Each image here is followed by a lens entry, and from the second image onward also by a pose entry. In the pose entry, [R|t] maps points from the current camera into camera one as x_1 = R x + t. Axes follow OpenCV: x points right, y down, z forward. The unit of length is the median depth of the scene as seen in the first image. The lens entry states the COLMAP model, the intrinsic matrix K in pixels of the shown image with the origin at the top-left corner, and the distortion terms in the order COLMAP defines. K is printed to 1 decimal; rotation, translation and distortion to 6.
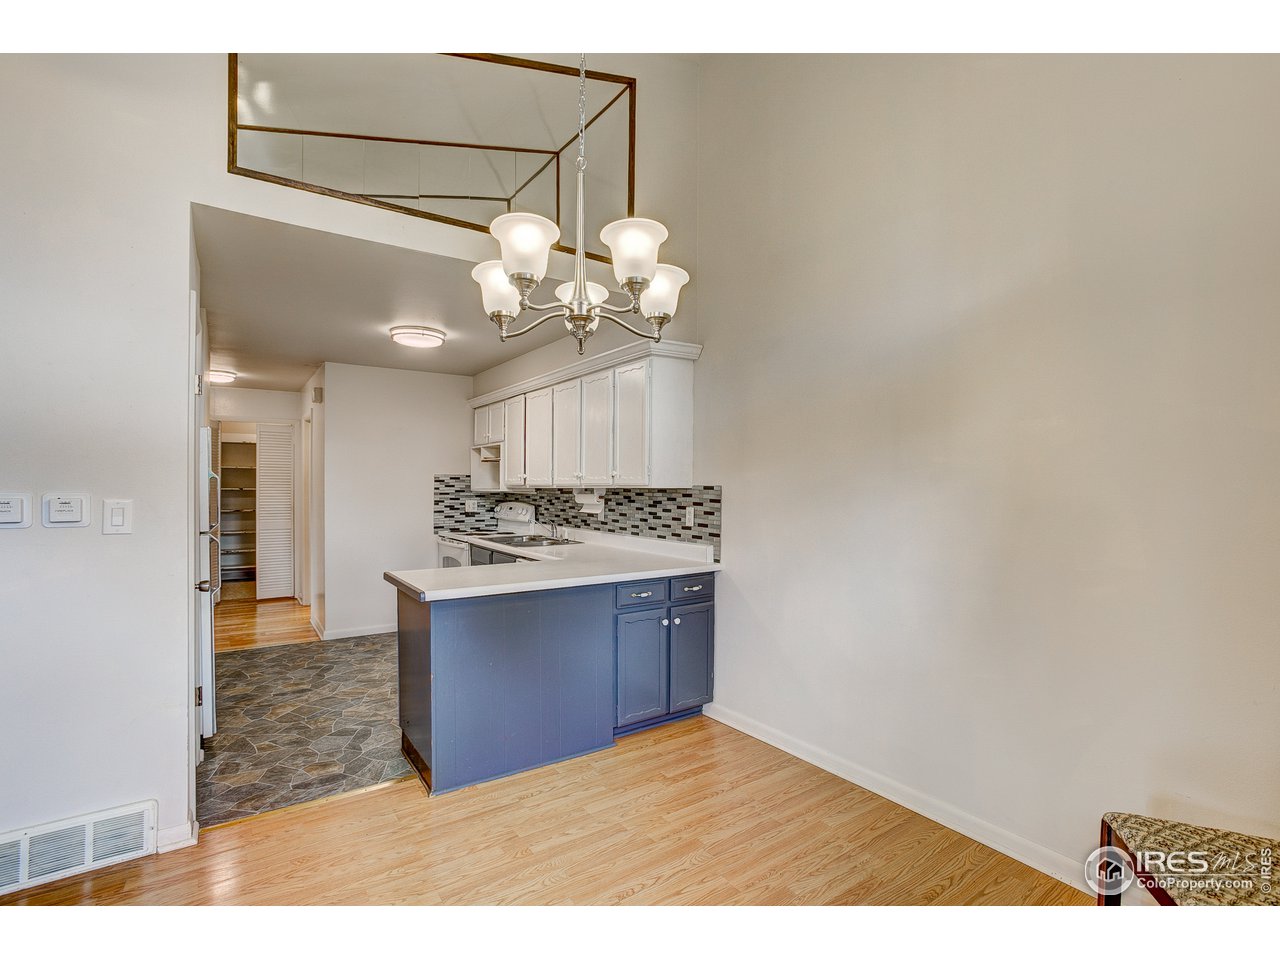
lens RADIAL K [[599.1, 0, 635.3], [0, 599.1, 483.0], [0, 0, 1]] dist [-0.000524, 0.000940]
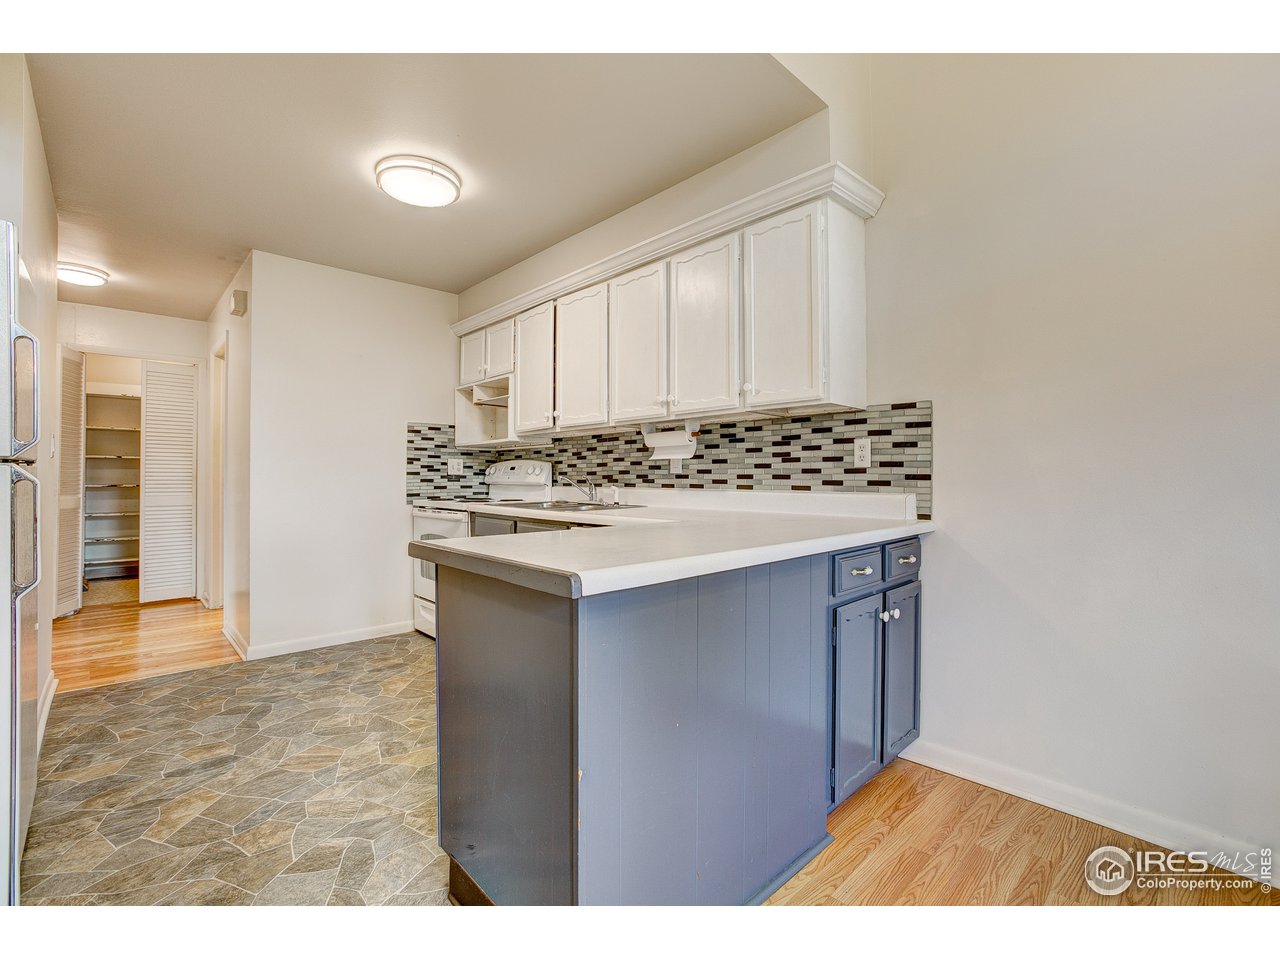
lens RADIAL K [[579.7, 0, 637.2], [0, 579.7, 459.3], [0, 0, 1]] dist [-0.033977, 0.020253]
pose [[0.989088, -0.006269, 0.147191, -0.204153], [0.009502, 0.999729, -0.021273, 0.060905], [-0.147018, 0.022439, 0.988879, 0.334067]]
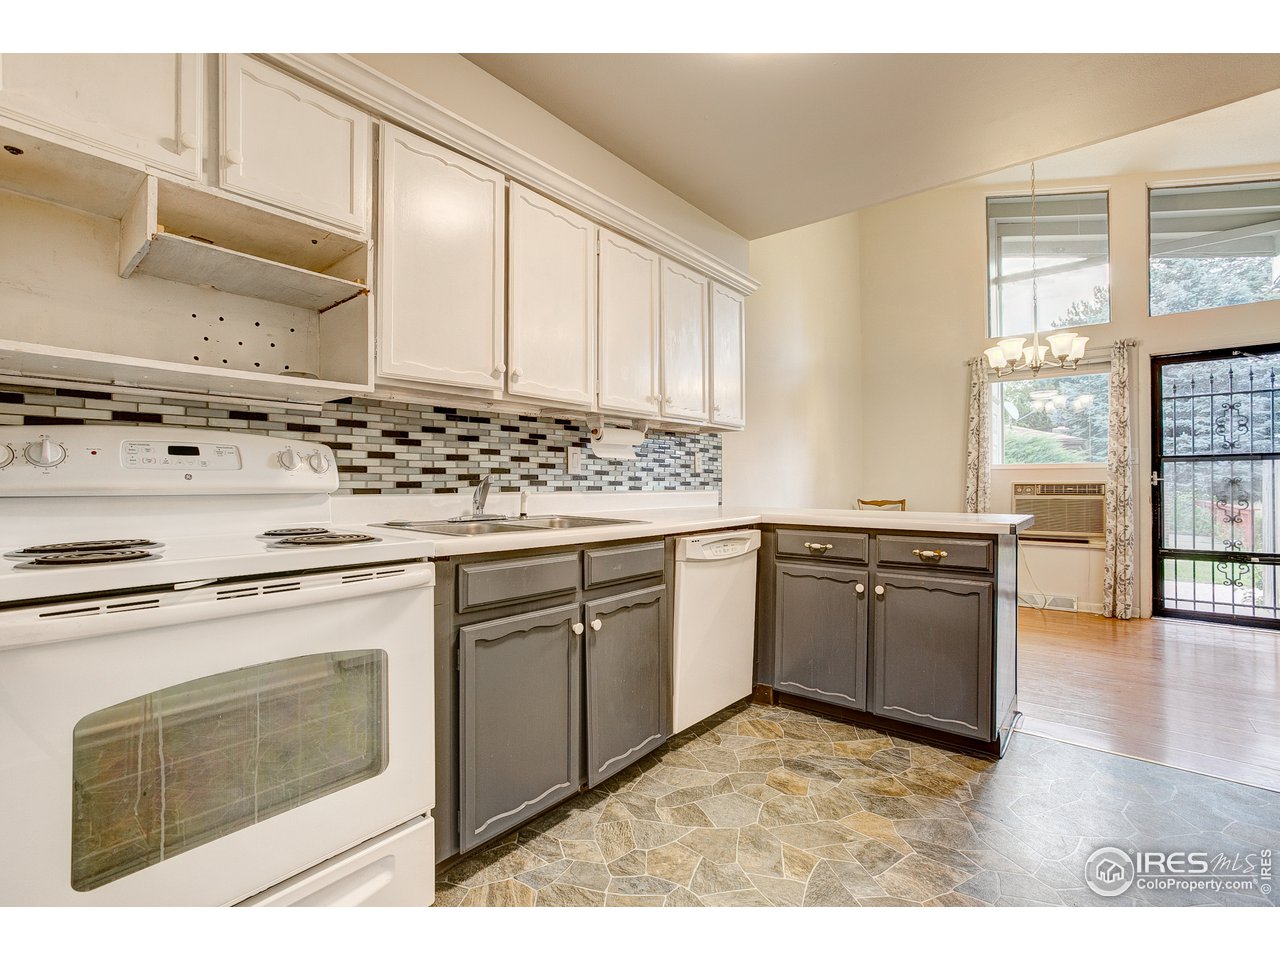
lens RADIAL K [[599.1, 0, 635.3], [0, 599.1, 483.0], [0, 0, 1]] dist [-0.000524, 0.000940]
pose [[-0.263895, 0.003217, 0.964546, -0.663781], [0.001666, 0.999994, -0.002879, 0.074353], [-0.964550, 0.000847, -0.263899, 1.108852]]
